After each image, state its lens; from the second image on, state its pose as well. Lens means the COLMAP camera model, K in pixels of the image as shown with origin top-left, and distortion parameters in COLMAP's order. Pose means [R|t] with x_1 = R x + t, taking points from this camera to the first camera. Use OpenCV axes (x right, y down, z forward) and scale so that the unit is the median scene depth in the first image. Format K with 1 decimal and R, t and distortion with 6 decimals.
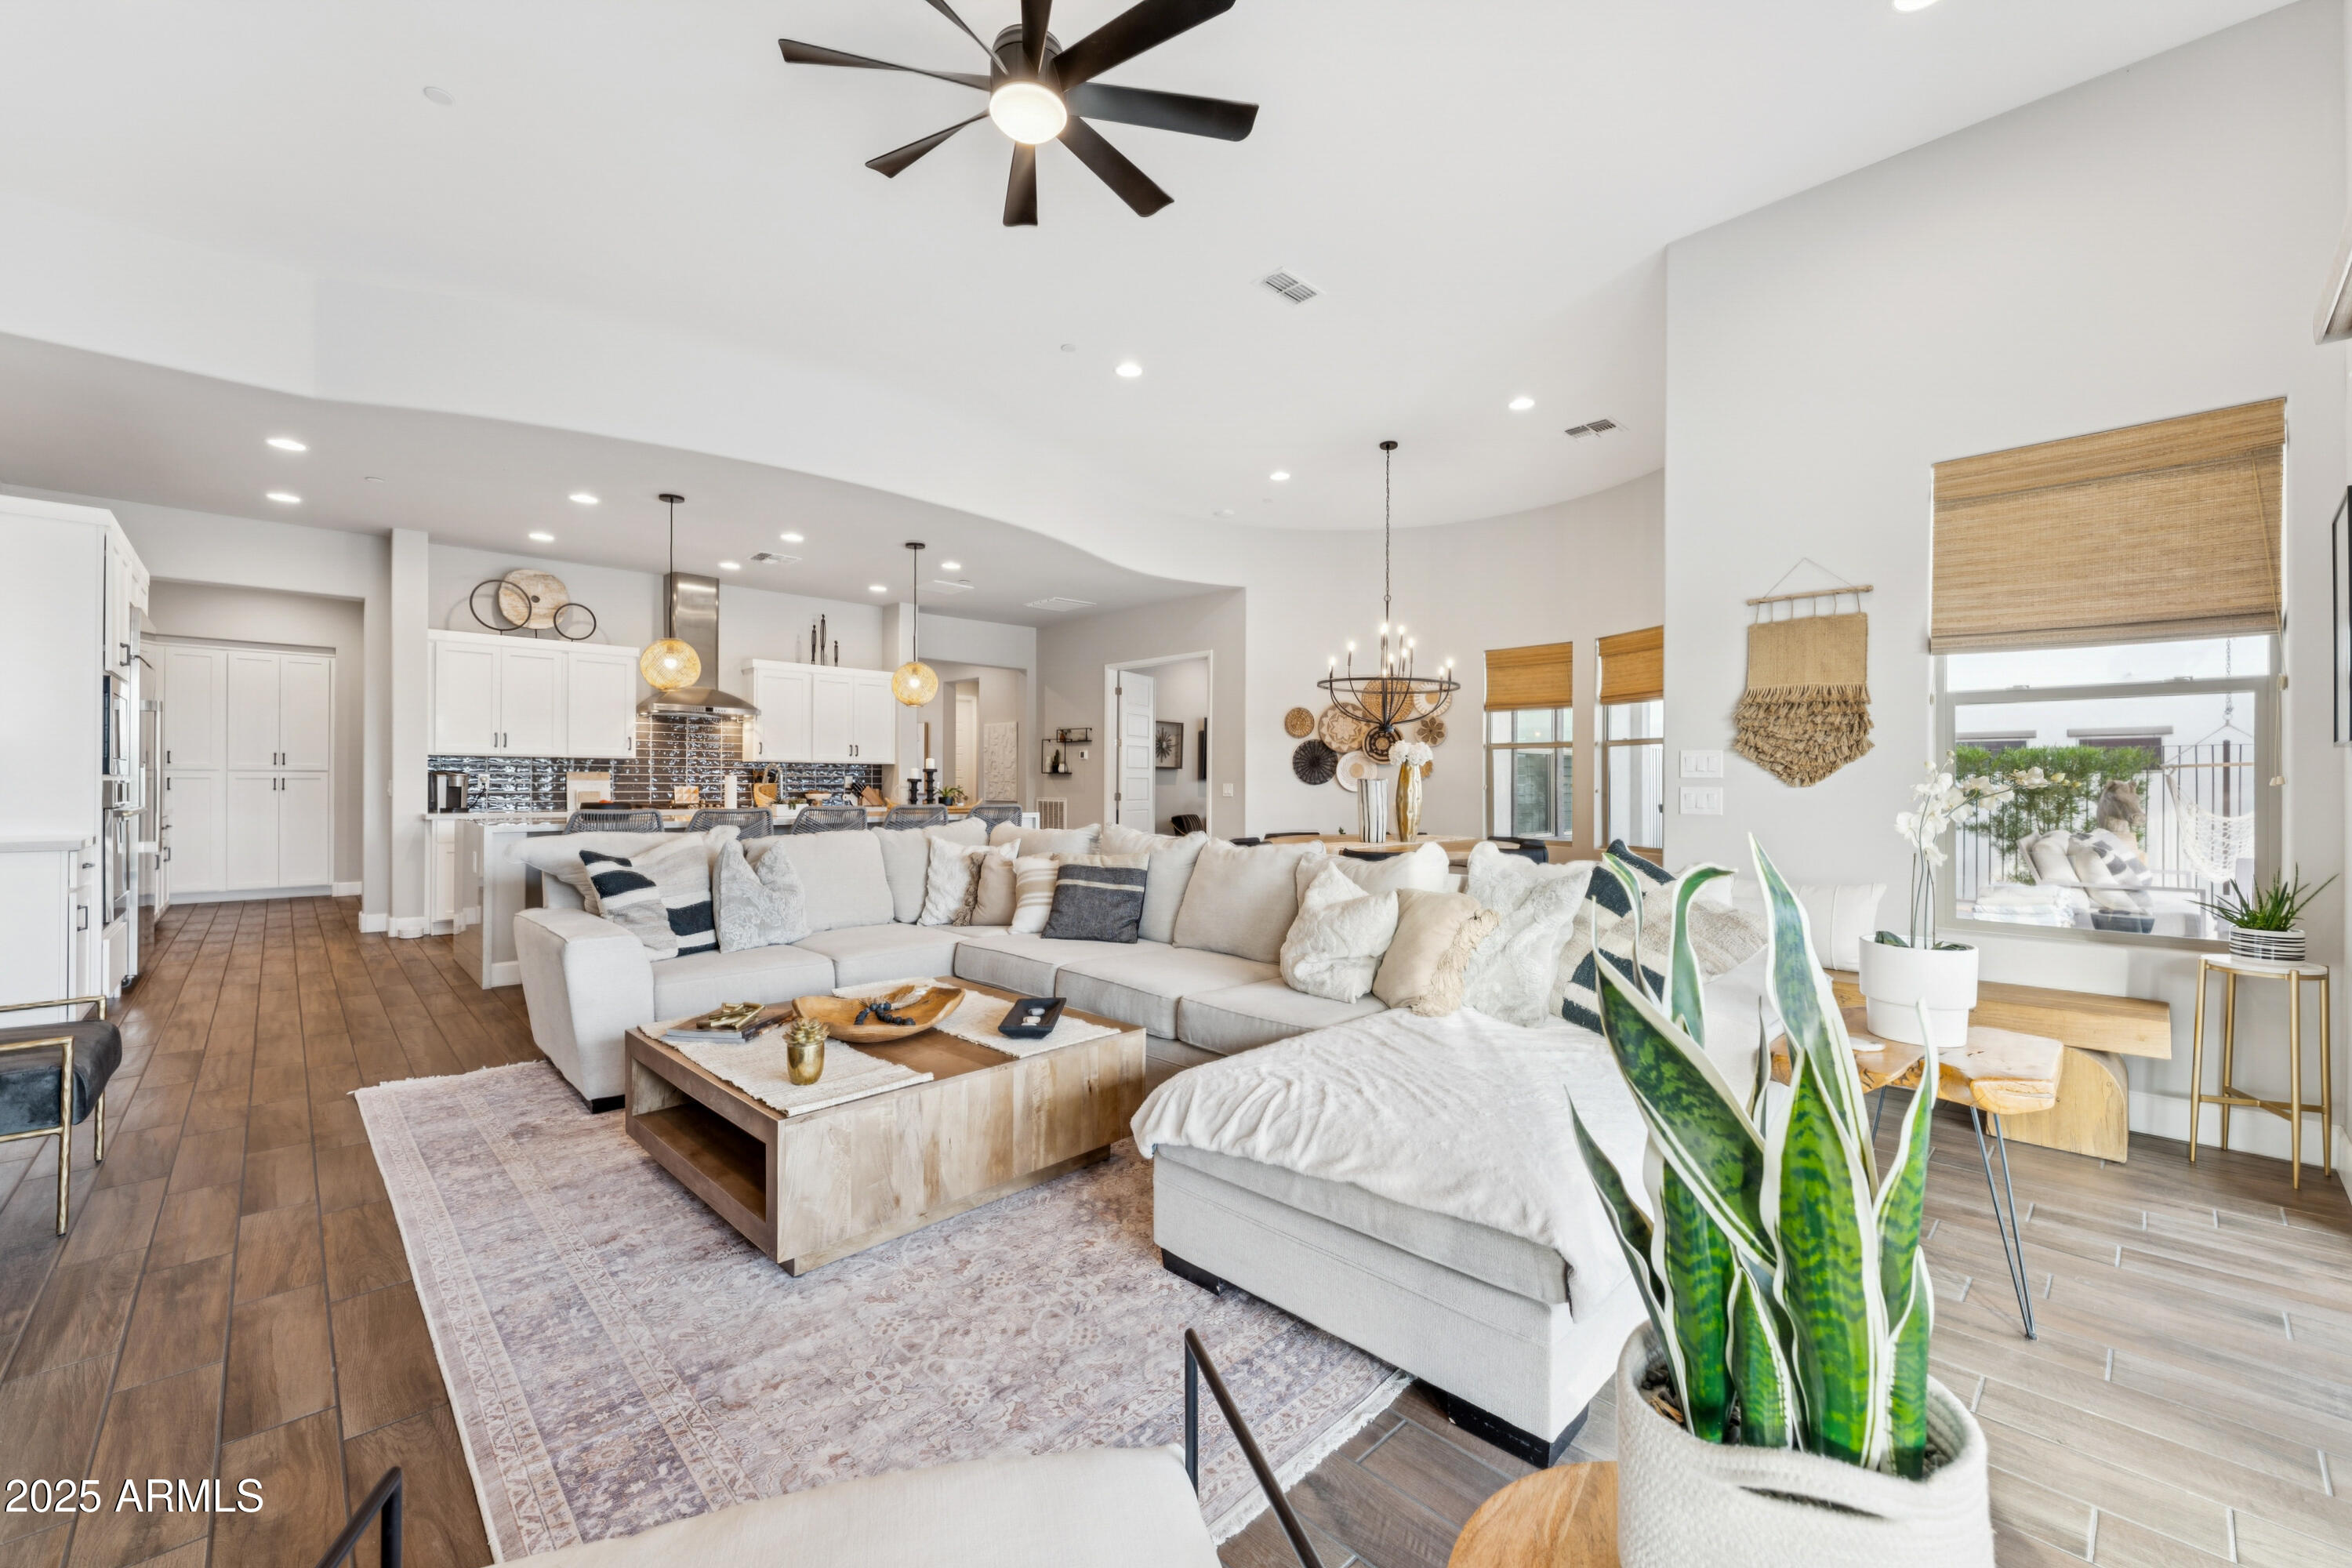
lens RADIAL K [[939.0, 0, 1172.6], [0, 939.0, 780.7], [0, 0, 1]] dist [-0.001425, -0.000044]
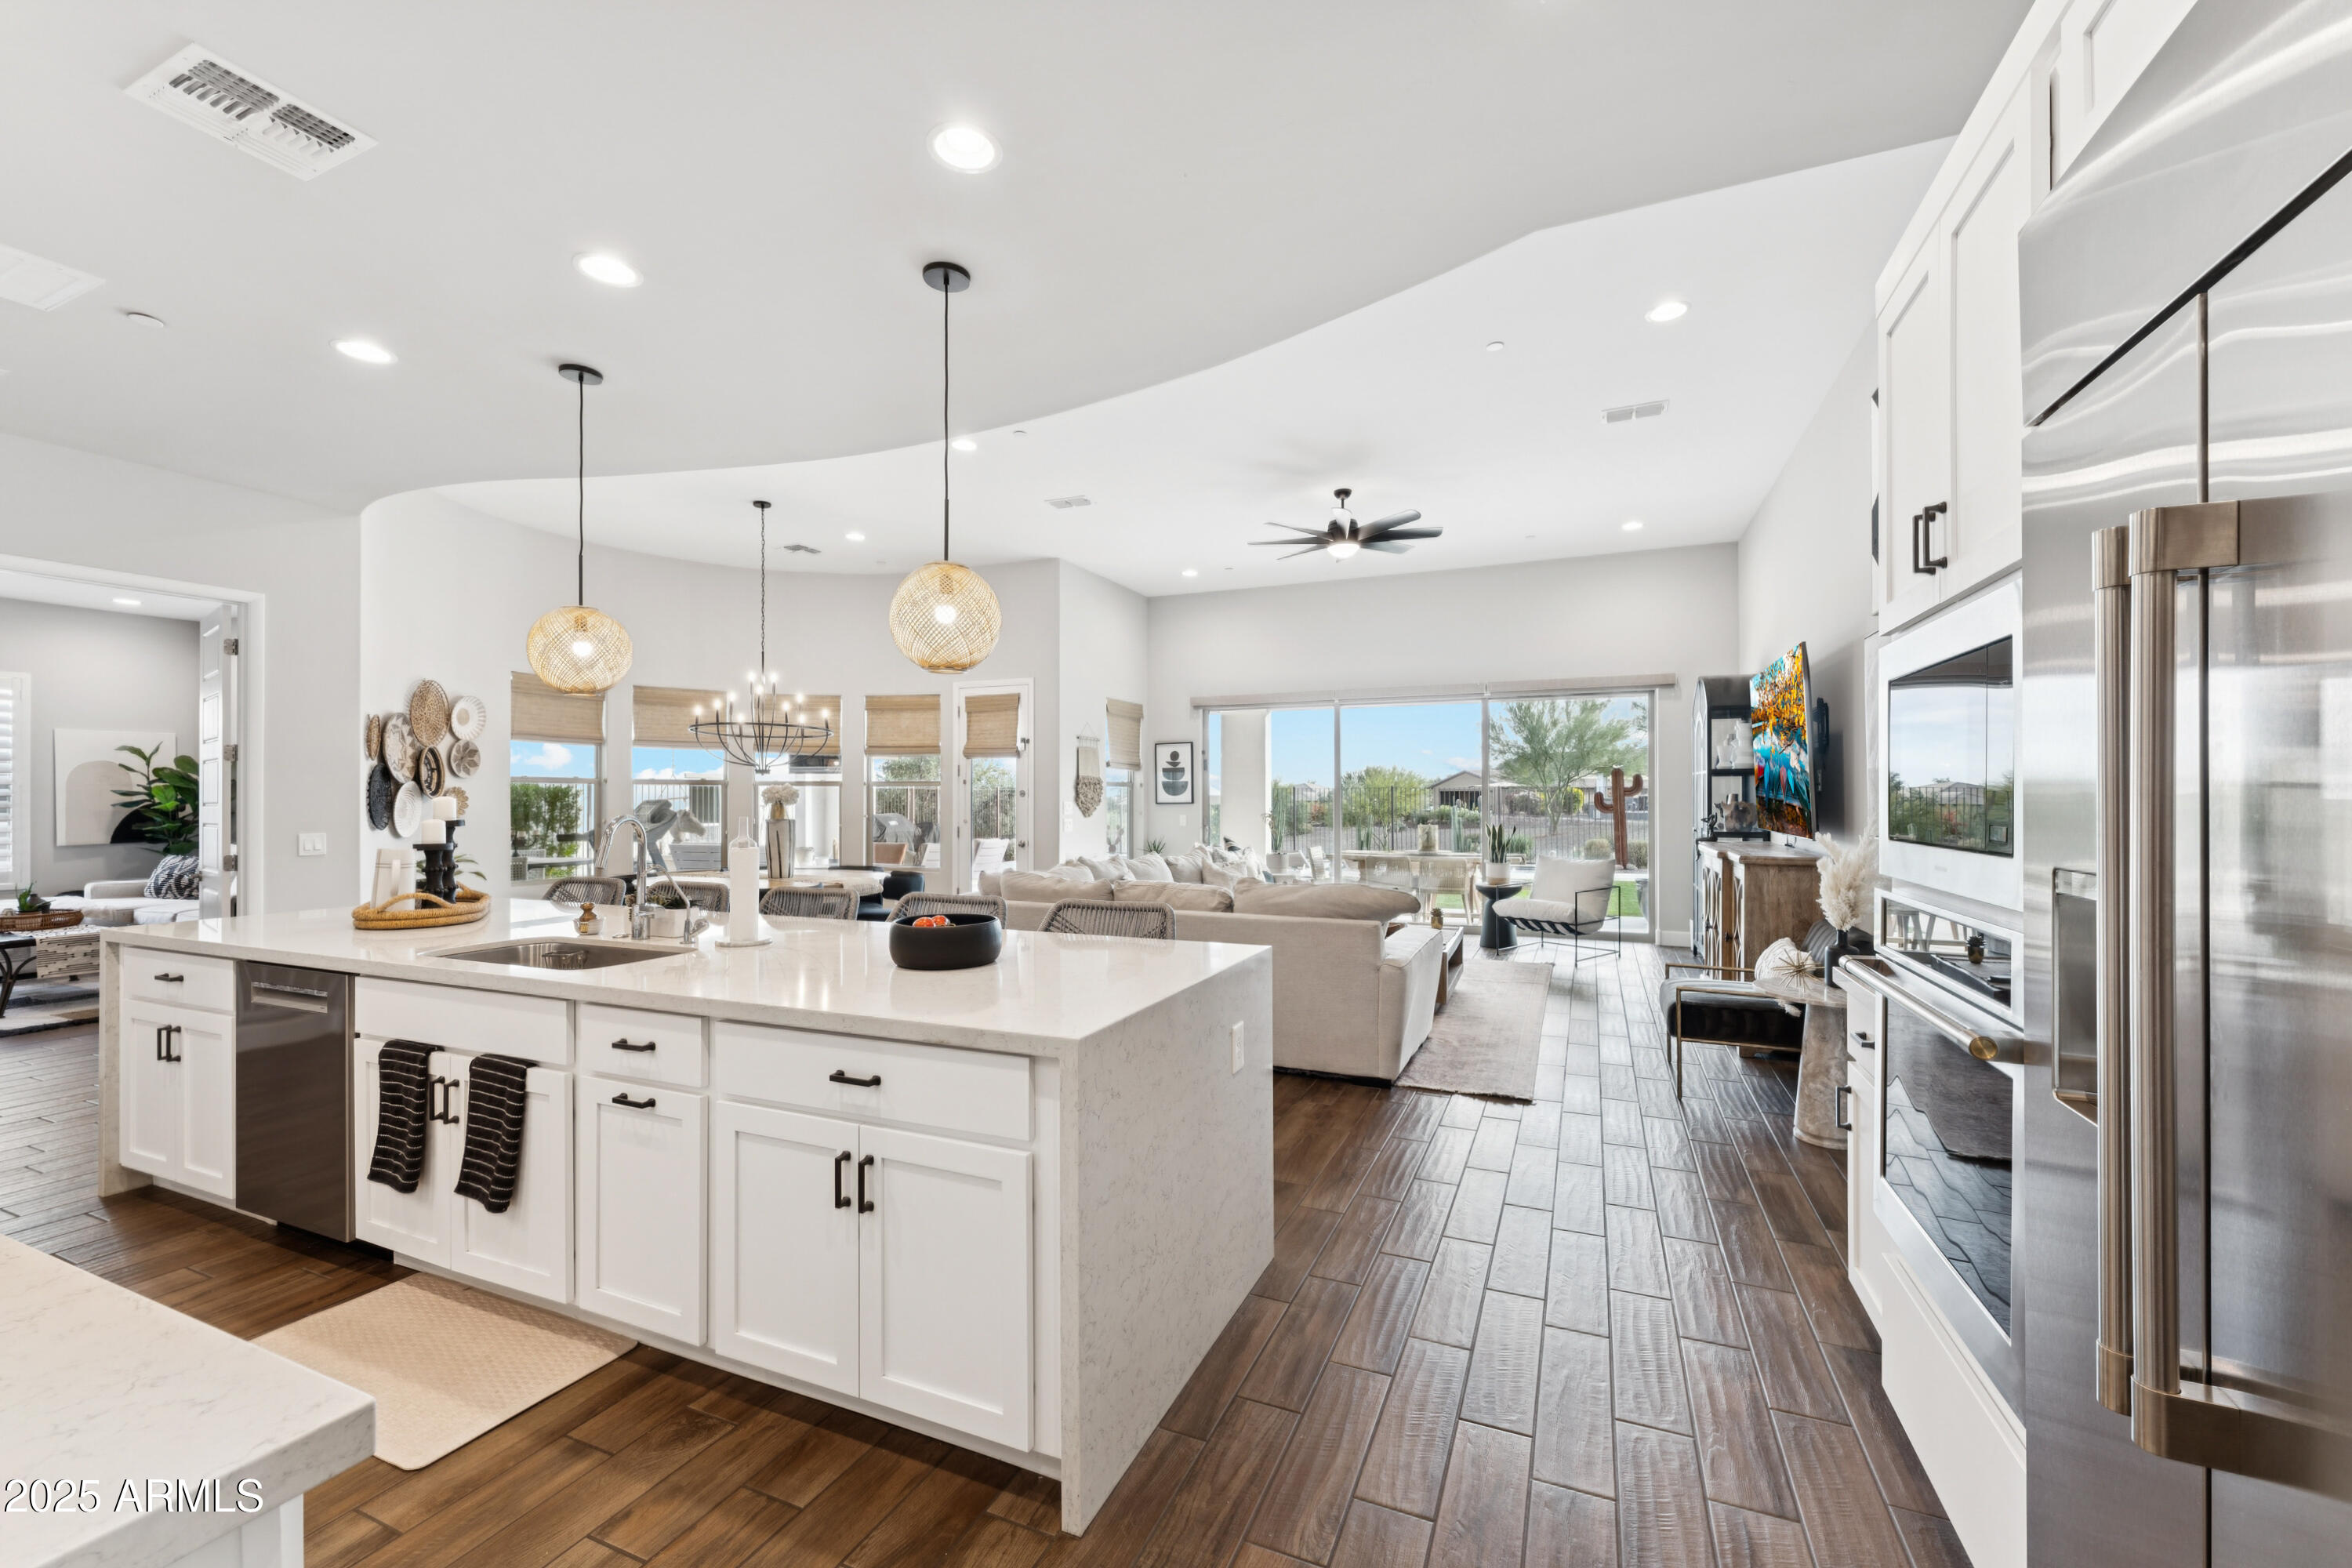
lens RADIAL K [[939.0, 0, 1178.0], [0, 939.0, 802.7], [0, 0, 1]] dist [-0.001425, -0.000044]
pose [[-0.370794, 0.017724, 0.928546, -1.395114], [0.005484, 0.999842, -0.016895, 0.007579], [-0.928699, -0.001172, -0.370833, 1.446866]]
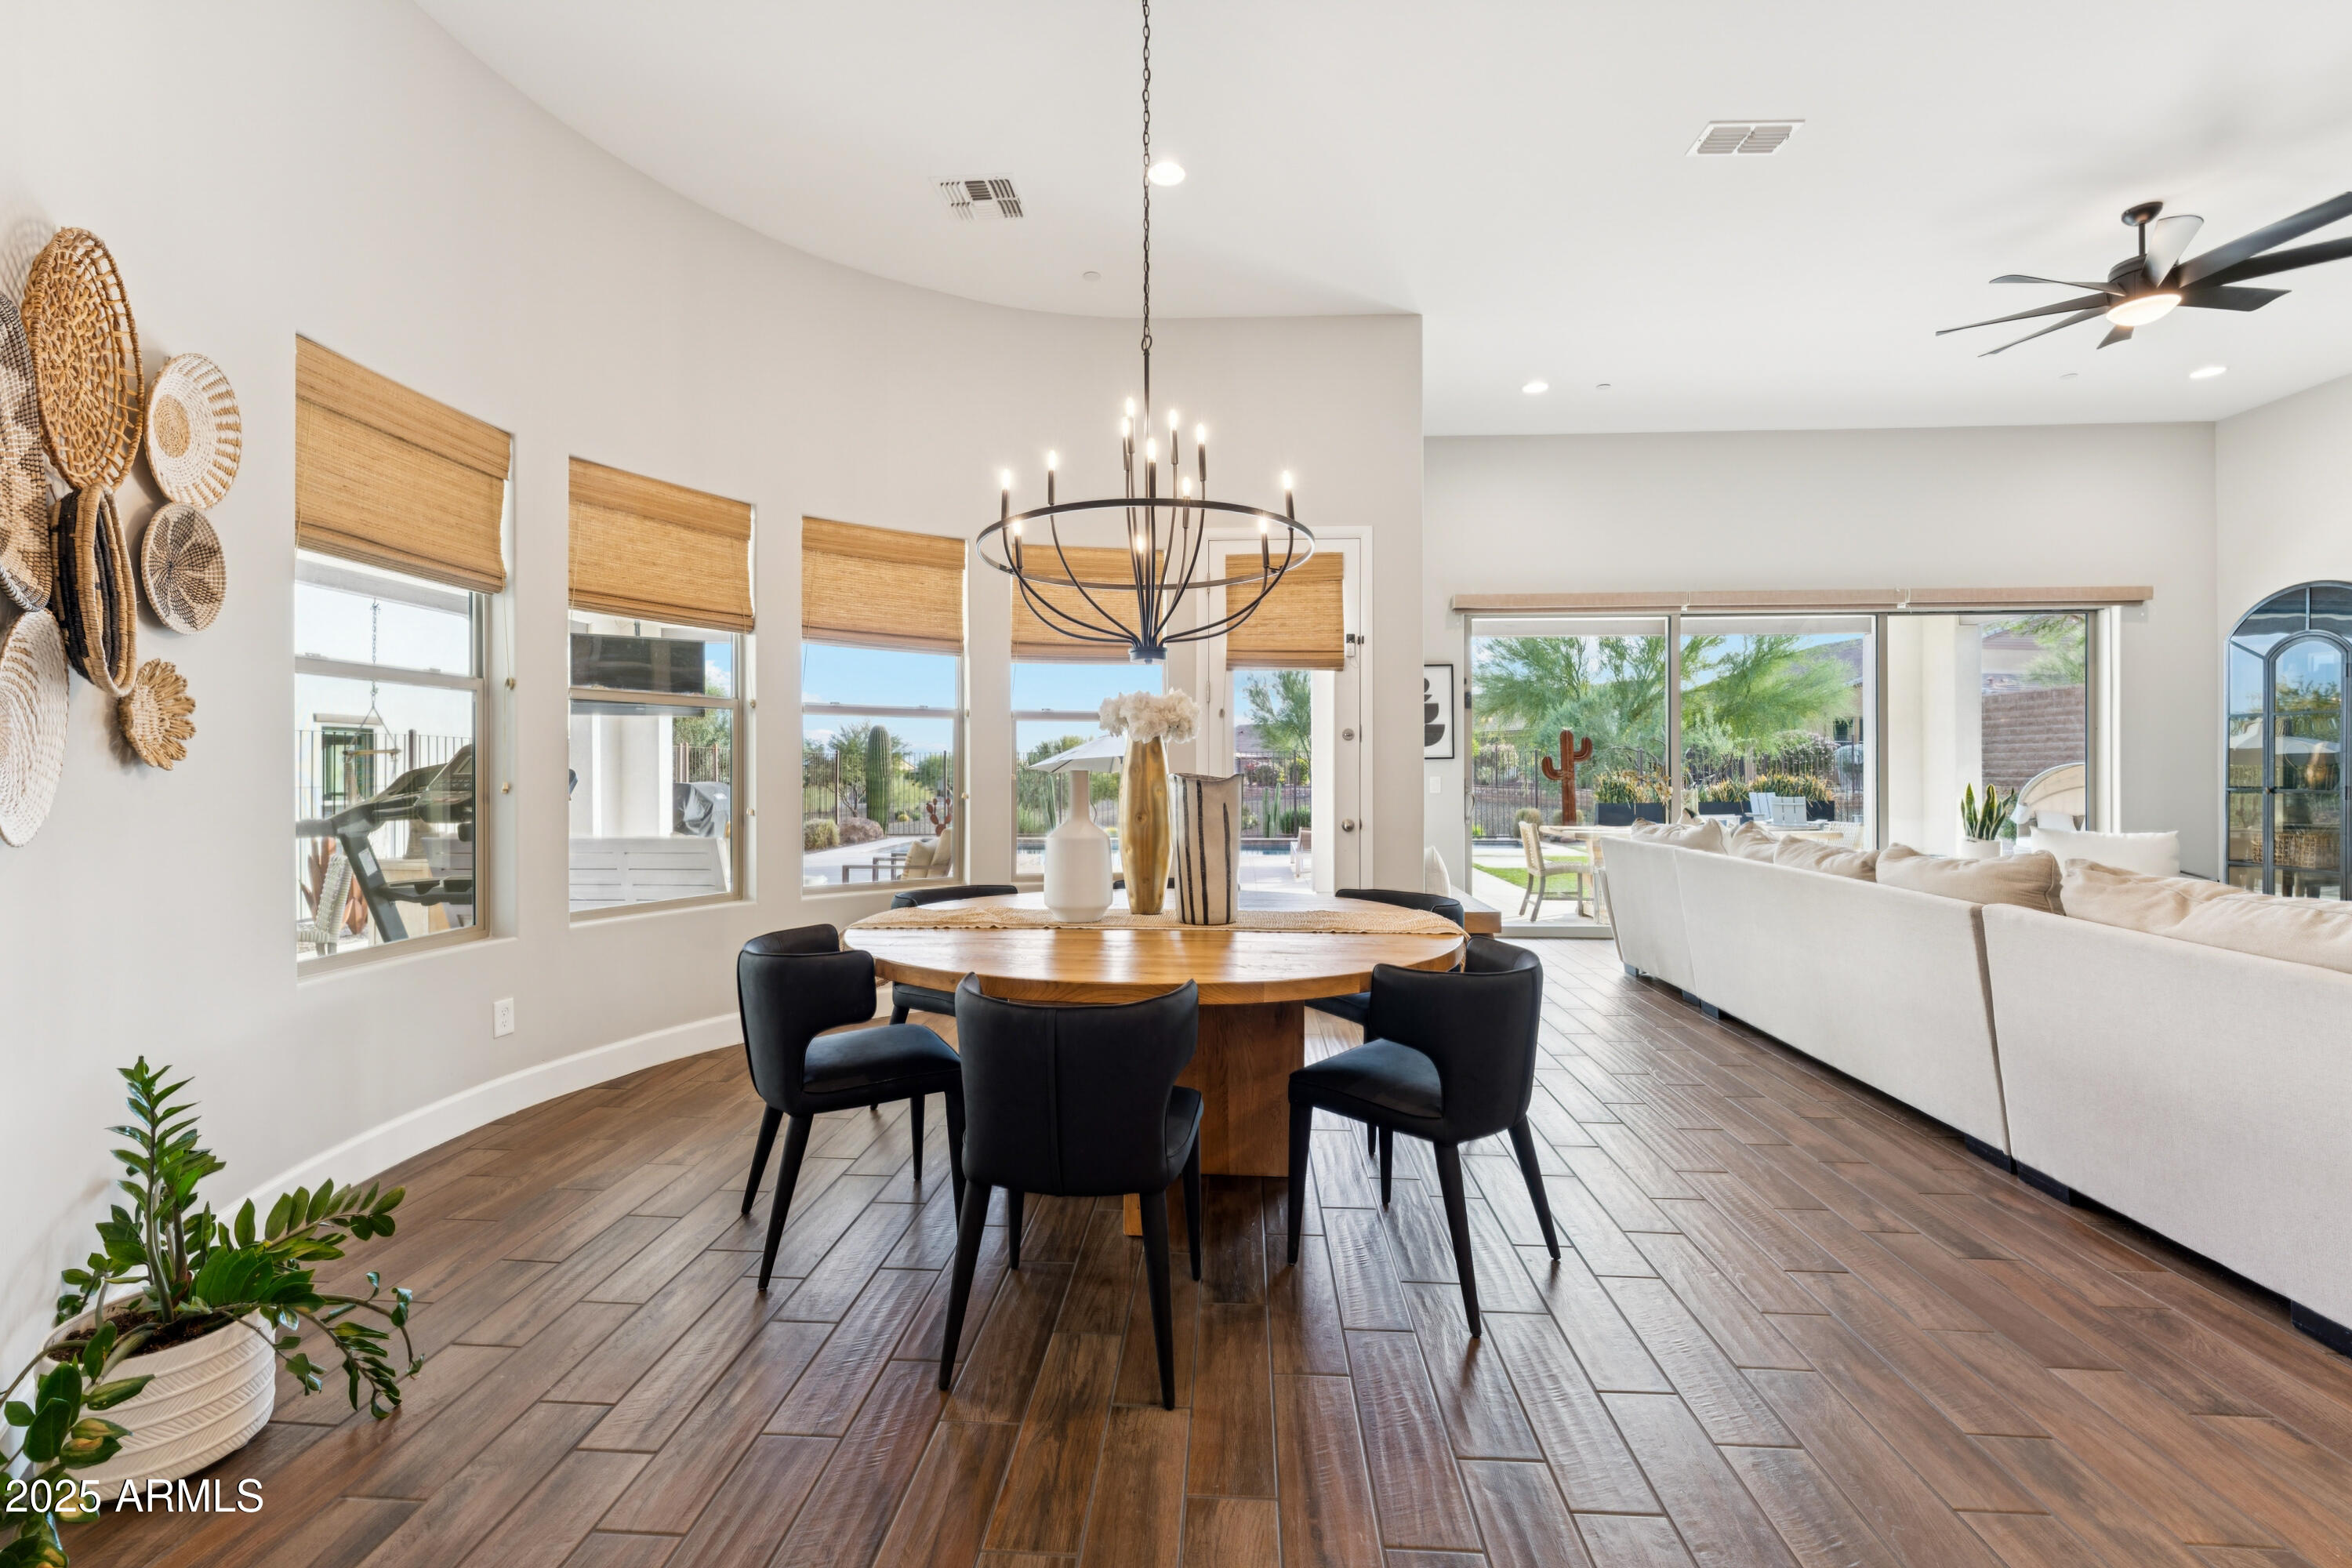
lens RADIAL K [[1001.1, 0, 1166.9], [0, 1001.1, 784.8], [0, 0, 1]] dist [-0.001057, -0.000646]
pose [[-0.673840, 0.013636, 0.738752, -0.151320], [0.013312, 0.999891, -0.006313, 0.015774], [-0.738758, 0.005580, -0.673948, 1.959629]]
